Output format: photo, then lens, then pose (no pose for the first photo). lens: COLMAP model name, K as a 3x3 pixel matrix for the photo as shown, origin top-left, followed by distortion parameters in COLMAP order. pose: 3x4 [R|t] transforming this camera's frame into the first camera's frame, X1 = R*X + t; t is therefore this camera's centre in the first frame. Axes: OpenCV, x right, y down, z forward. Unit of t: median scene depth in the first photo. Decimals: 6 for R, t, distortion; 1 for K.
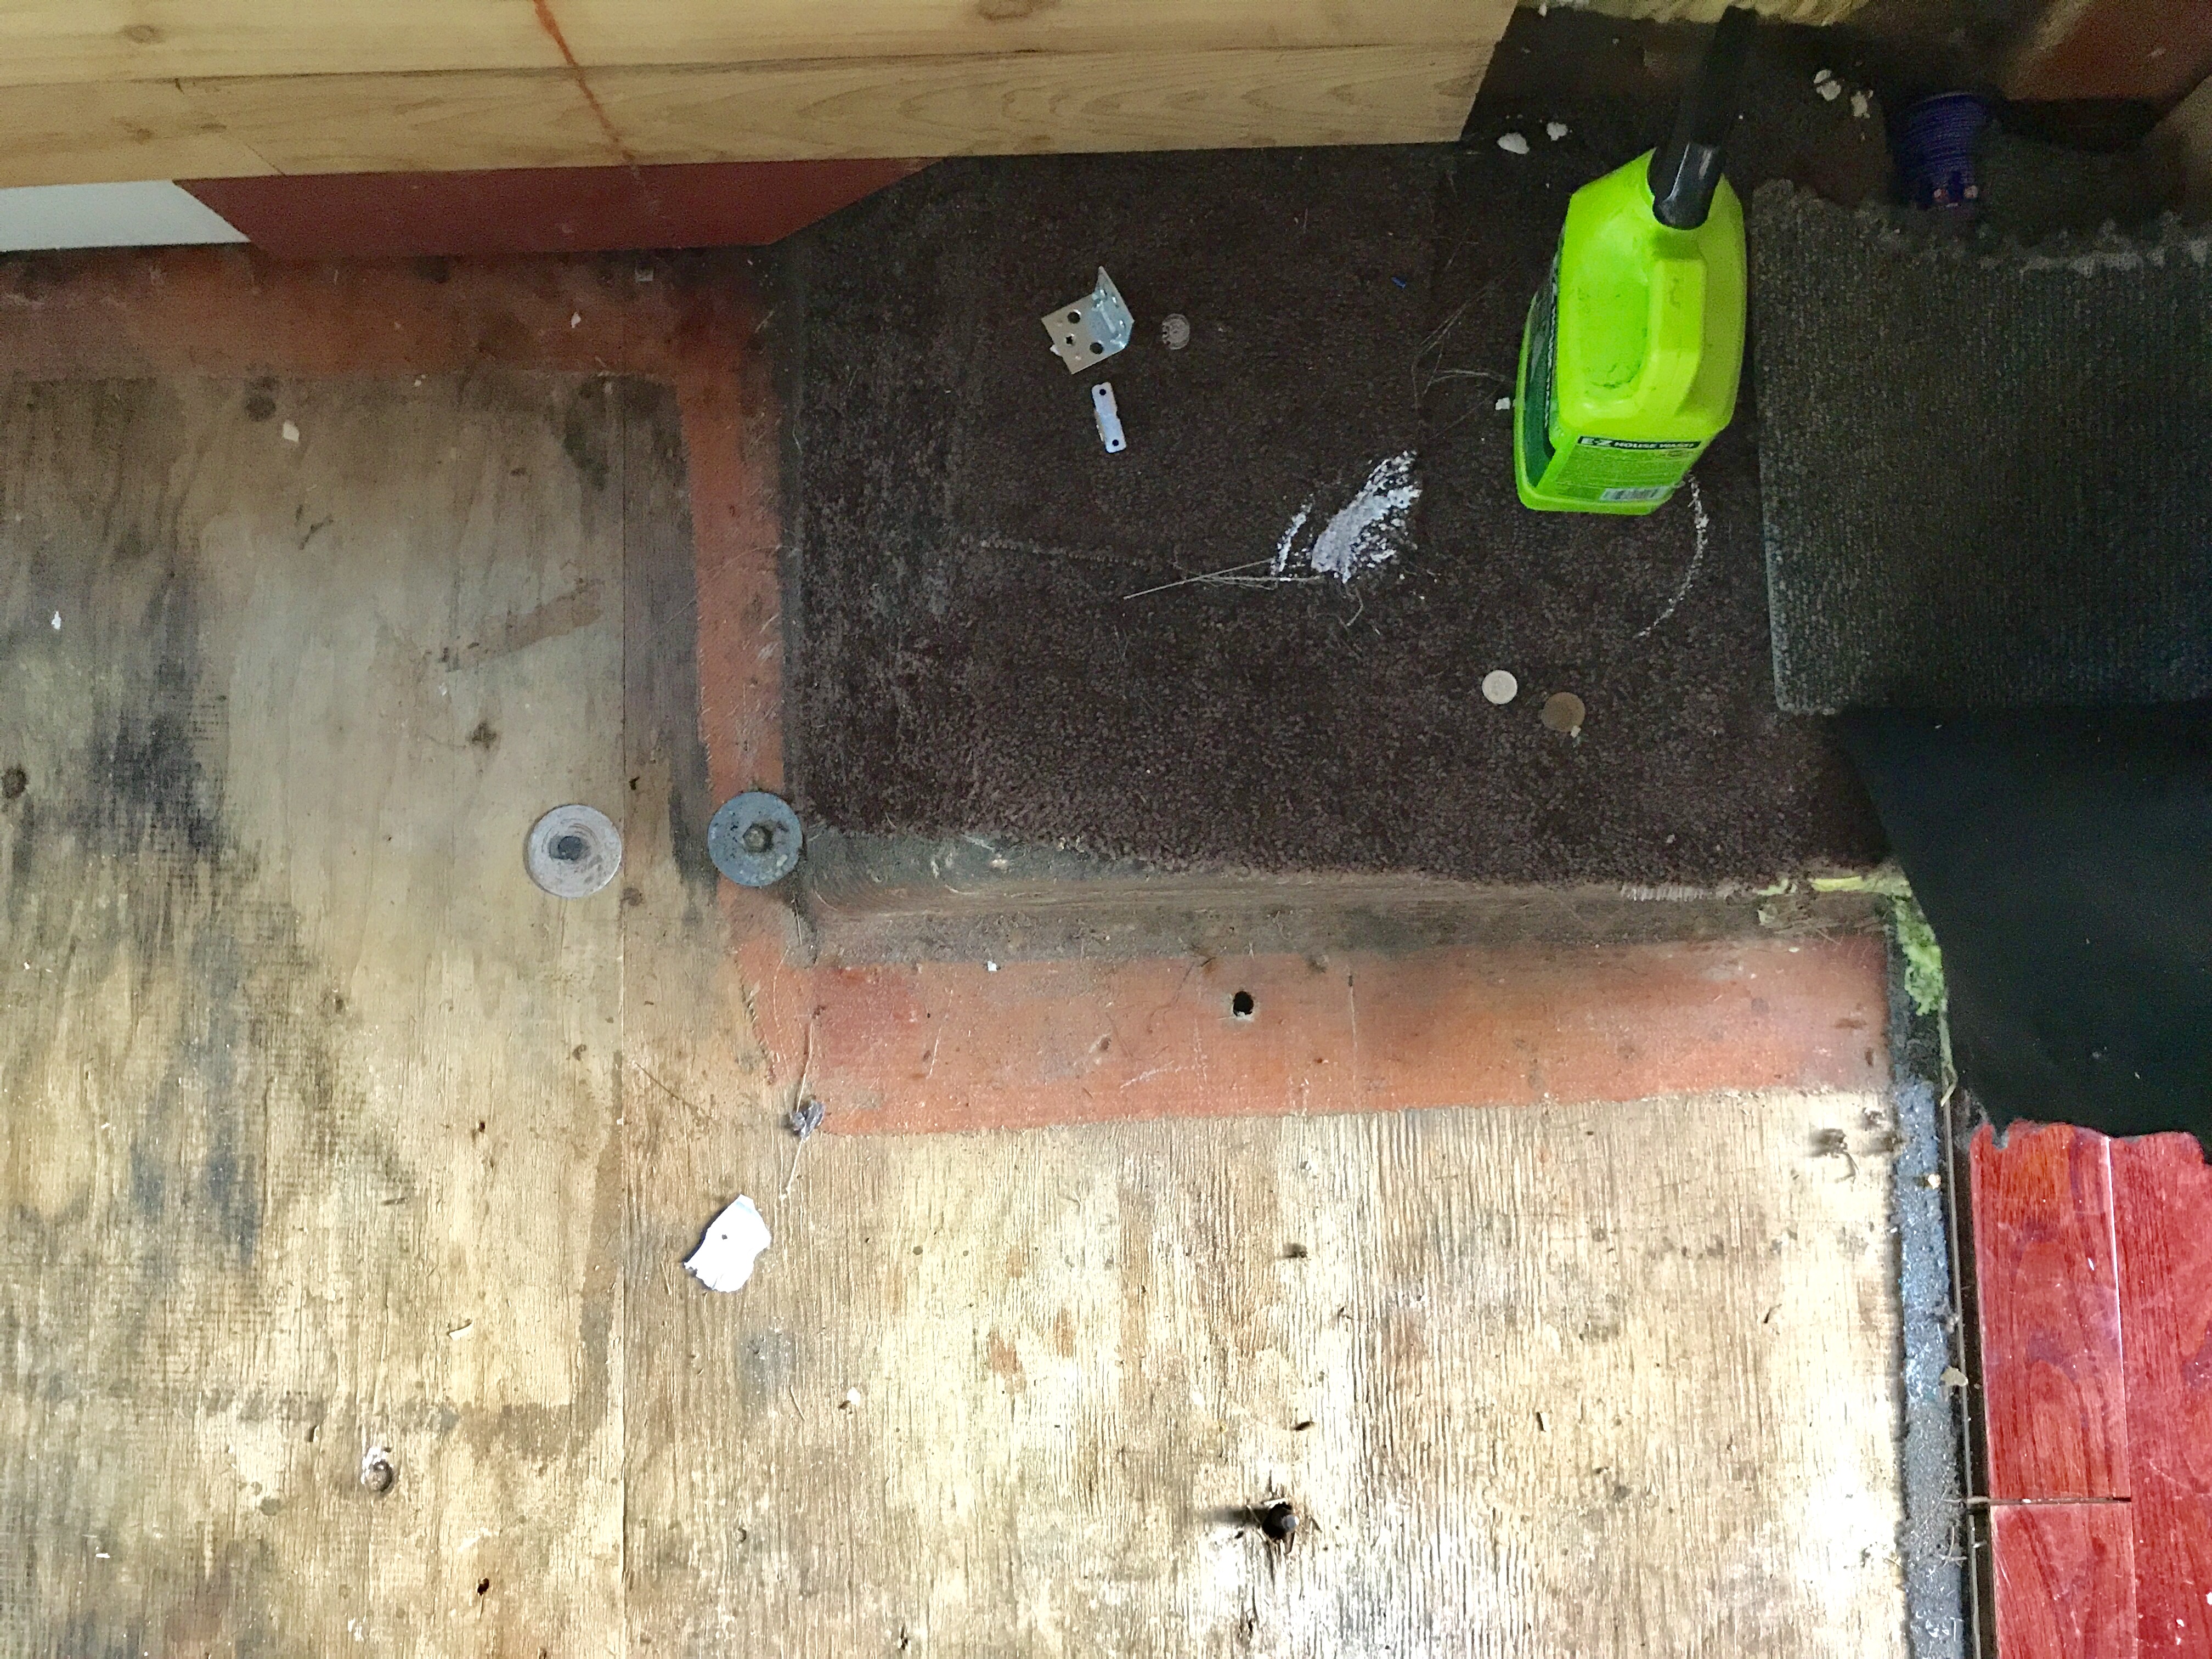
lens RADIAL K [[1807.3, 0, 1106.0], [0, 1807.3, 829.5], [0, 0, 1]] dist [0.008947, -0.008334]
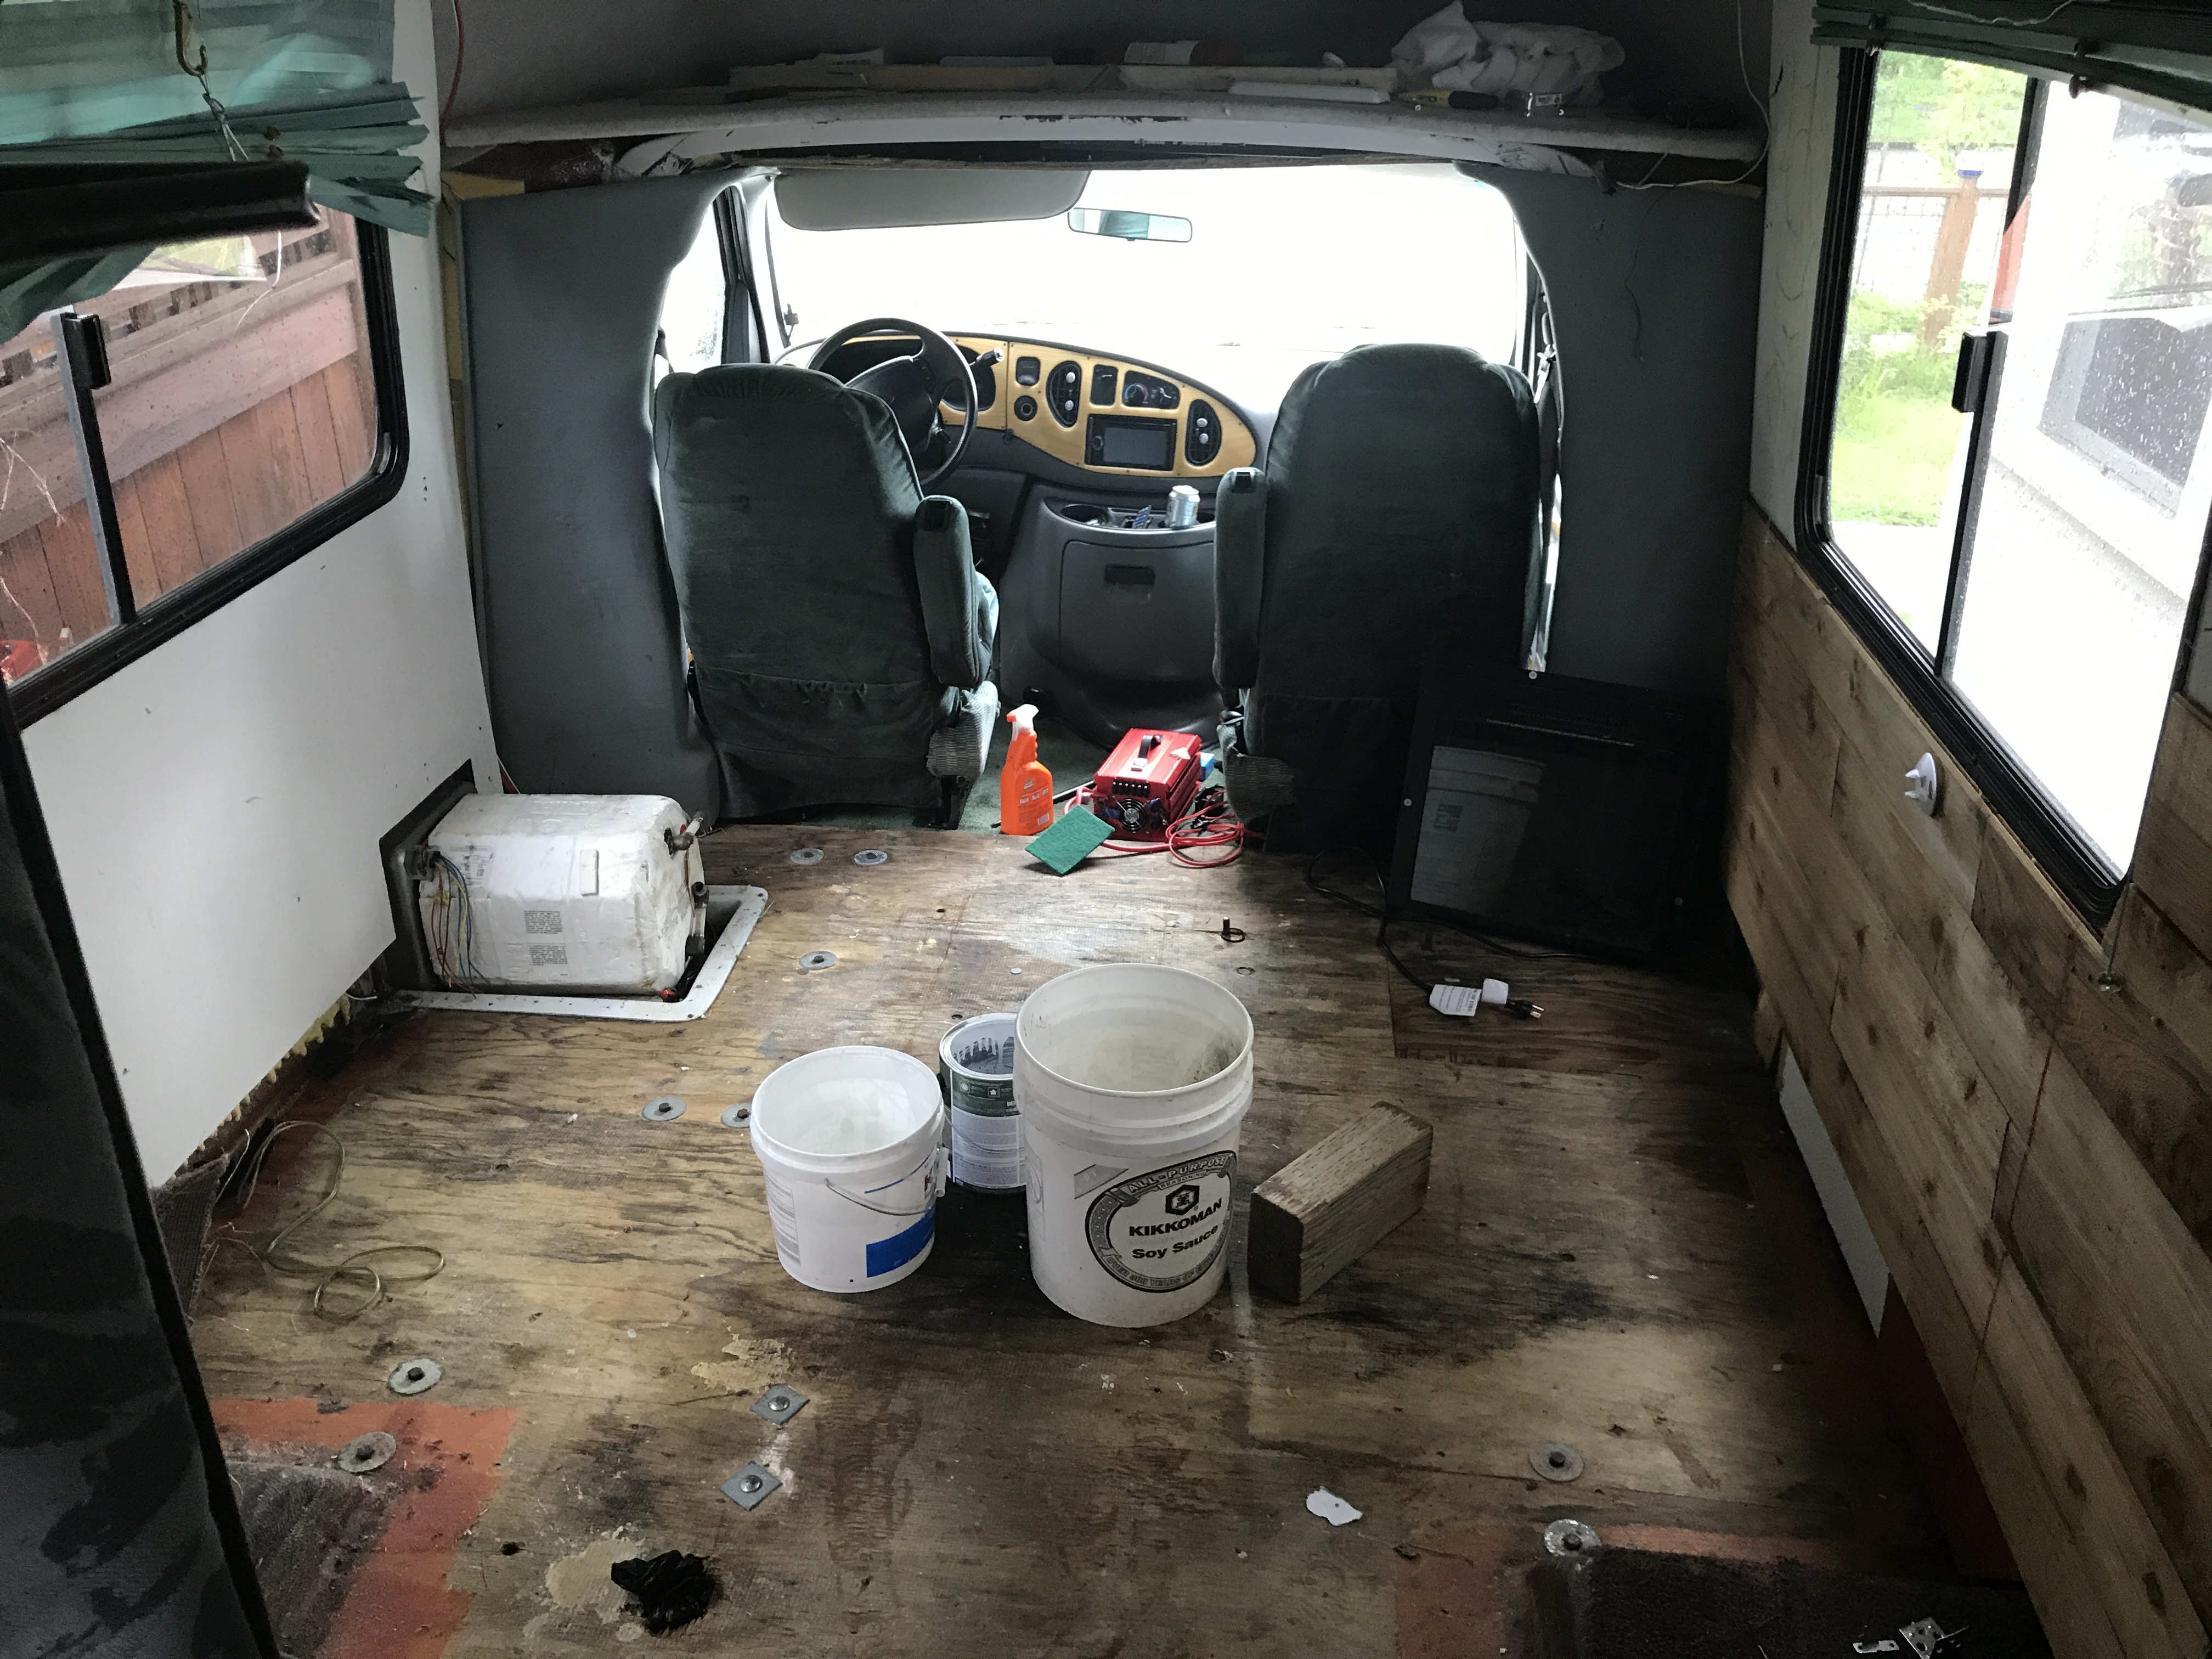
lens RADIAL K [[1807.3, 0, 1106.0], [0, 1807.3, 829.5], [0, 0, 1]] dist [0.008947, -0.008334]
pose [[-0.132431, 0.457007, -0.879549, 1.034169], [-0.987590, 0.014747, 0.156360, 0.161155], [0.084428, 0.889341, 0.449383, -0.369106]]
